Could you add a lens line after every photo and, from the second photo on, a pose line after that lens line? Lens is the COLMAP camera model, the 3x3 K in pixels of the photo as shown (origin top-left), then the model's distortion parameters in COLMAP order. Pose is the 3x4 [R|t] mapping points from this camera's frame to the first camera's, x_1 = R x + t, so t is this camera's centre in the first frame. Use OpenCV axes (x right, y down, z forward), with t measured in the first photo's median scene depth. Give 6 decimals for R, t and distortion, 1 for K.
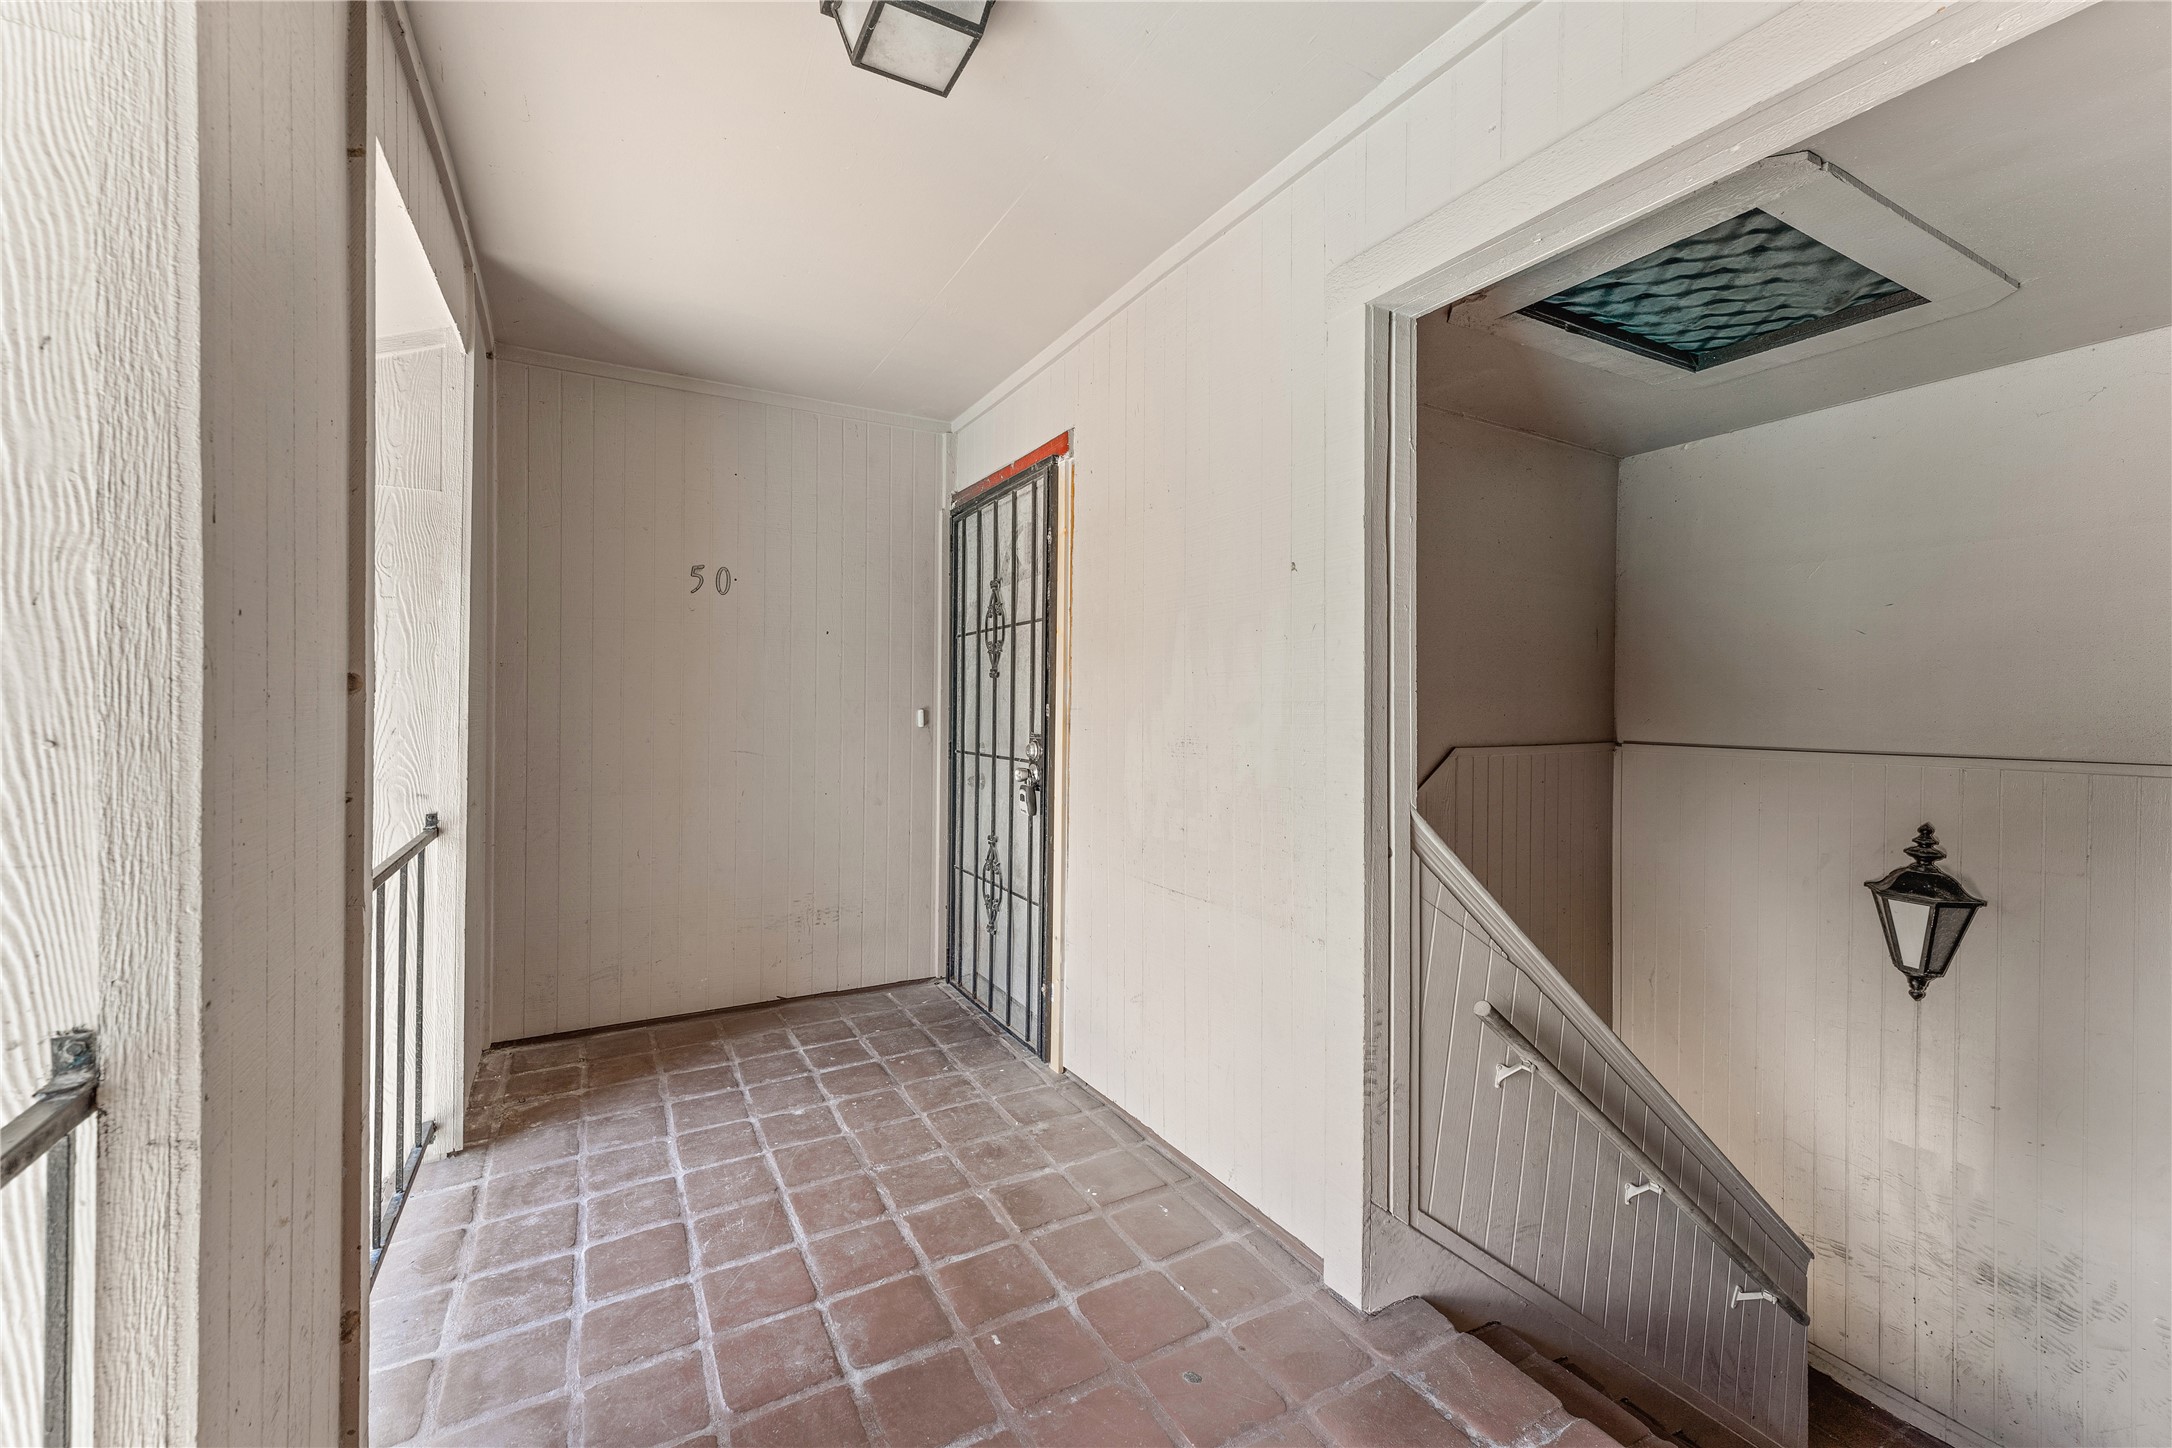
lens RADIAL K [[884.6, 0, 1084.8], [0, 884.6, 721.8], [0, 0, 1]] dist [0.000398, -0.000922]
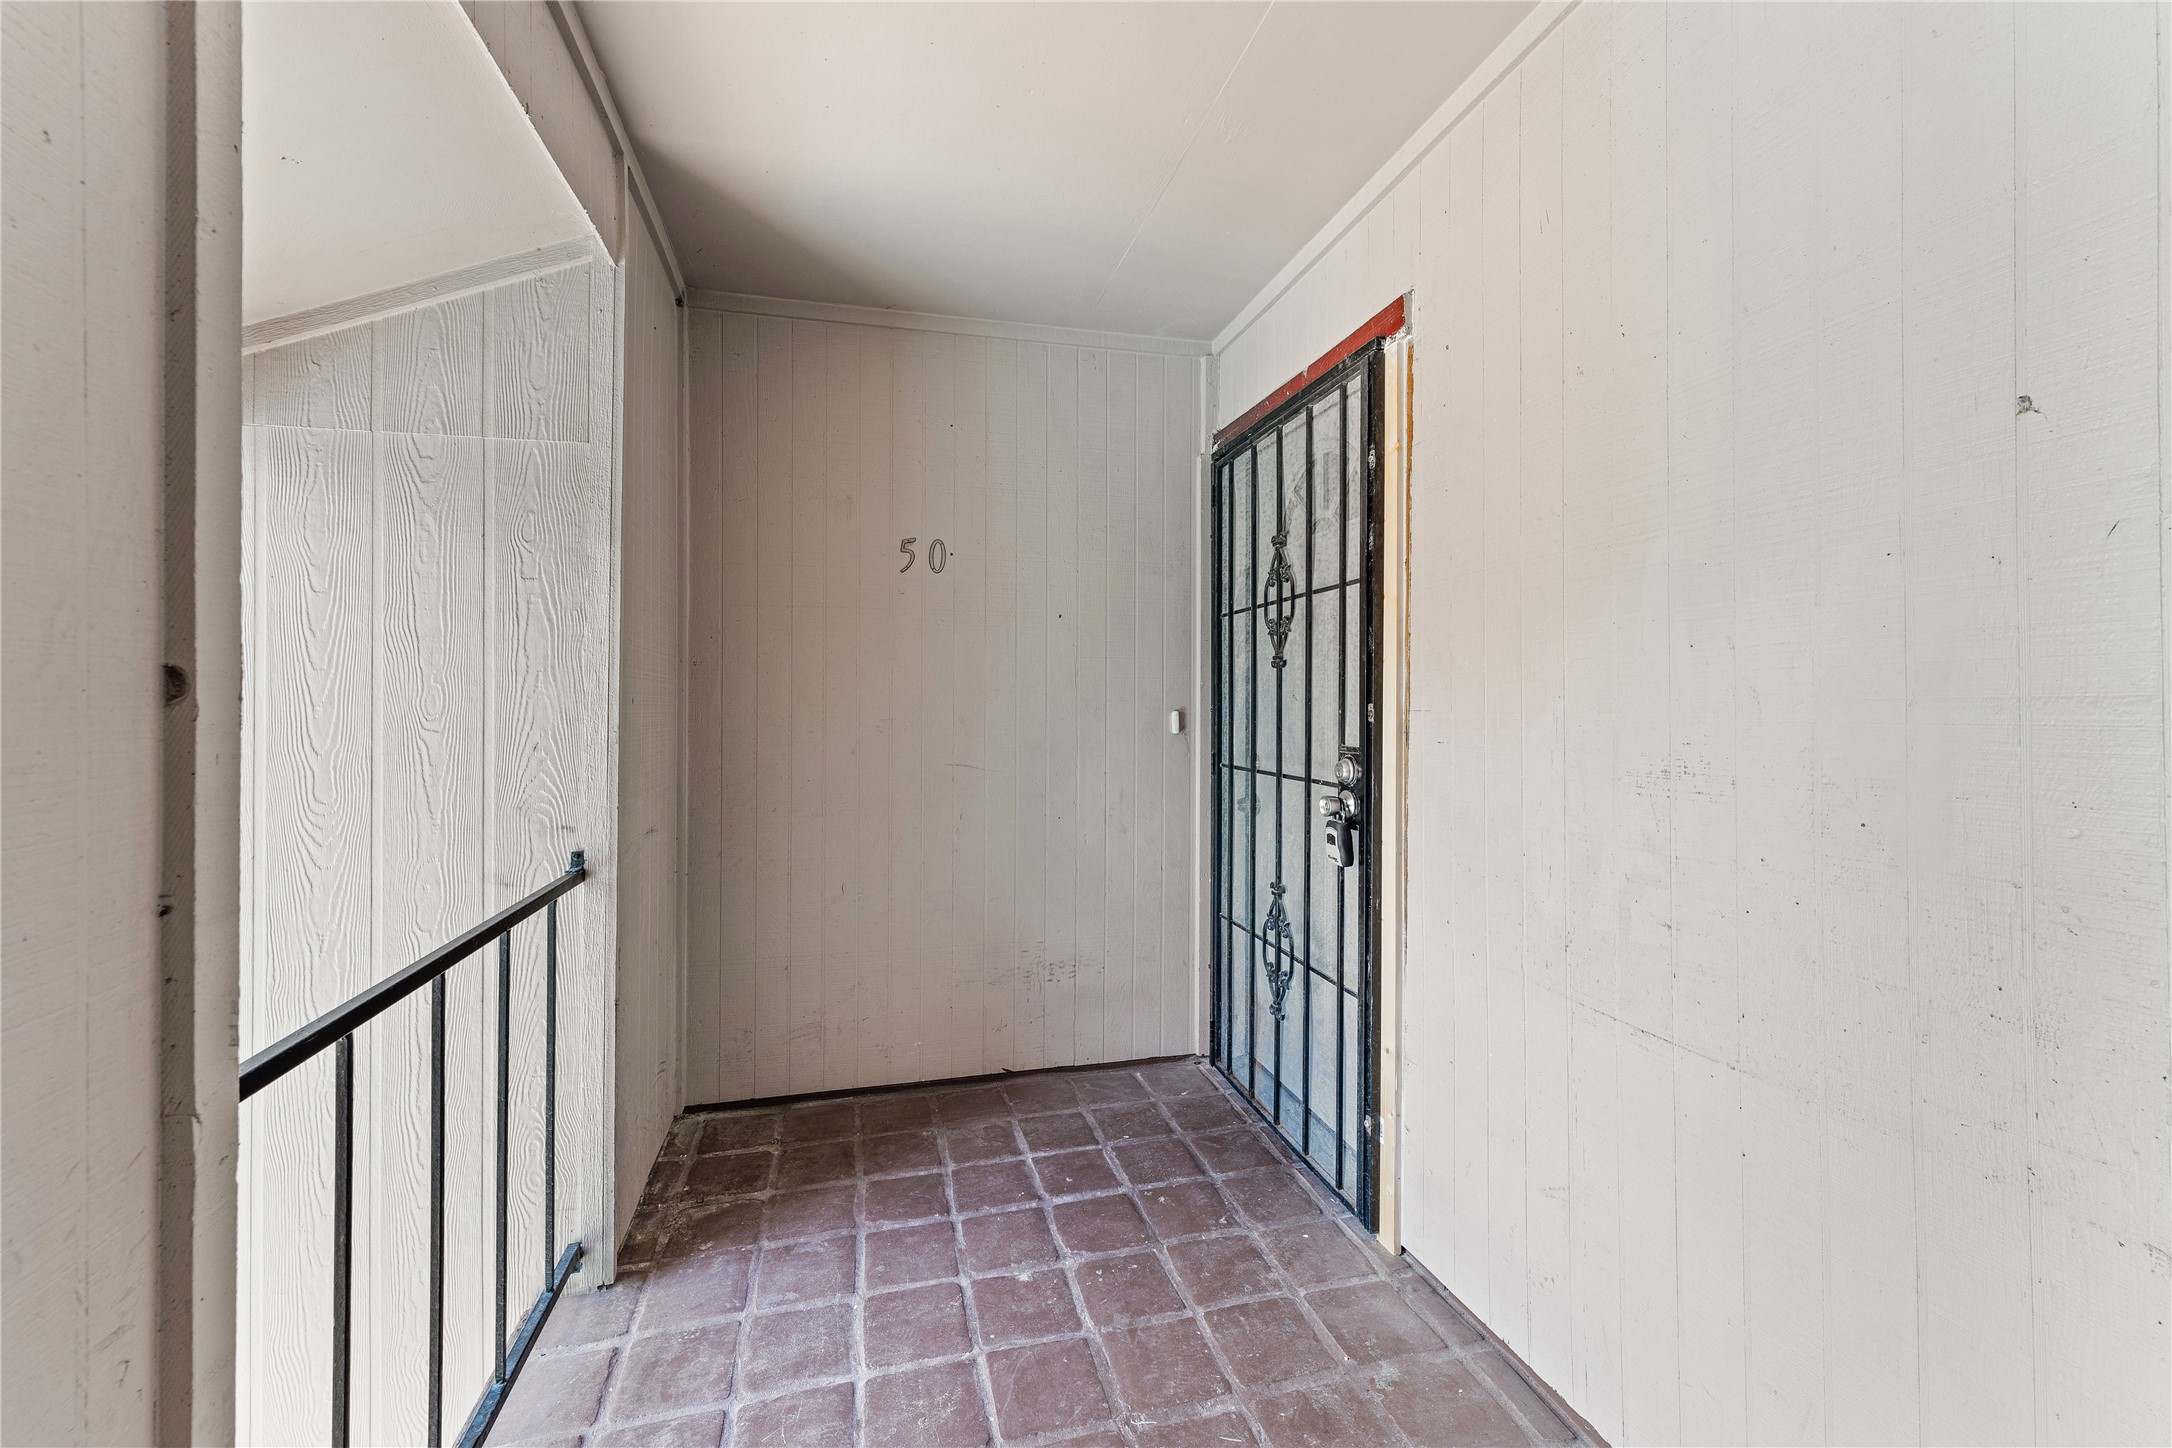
lens RADIAL K [[884.6, 0, 1086.8], [0, 884.6, 712.3], [0, 0, 1]] dist [0.000398, -0.000922]
pose [[0.967547, -0.007030, -0.252593, -0.081062], [0.005218, 0.999956, -0.007845, -0.009226], [0.252637, 0.006272, 0.967541, 0.284717]]
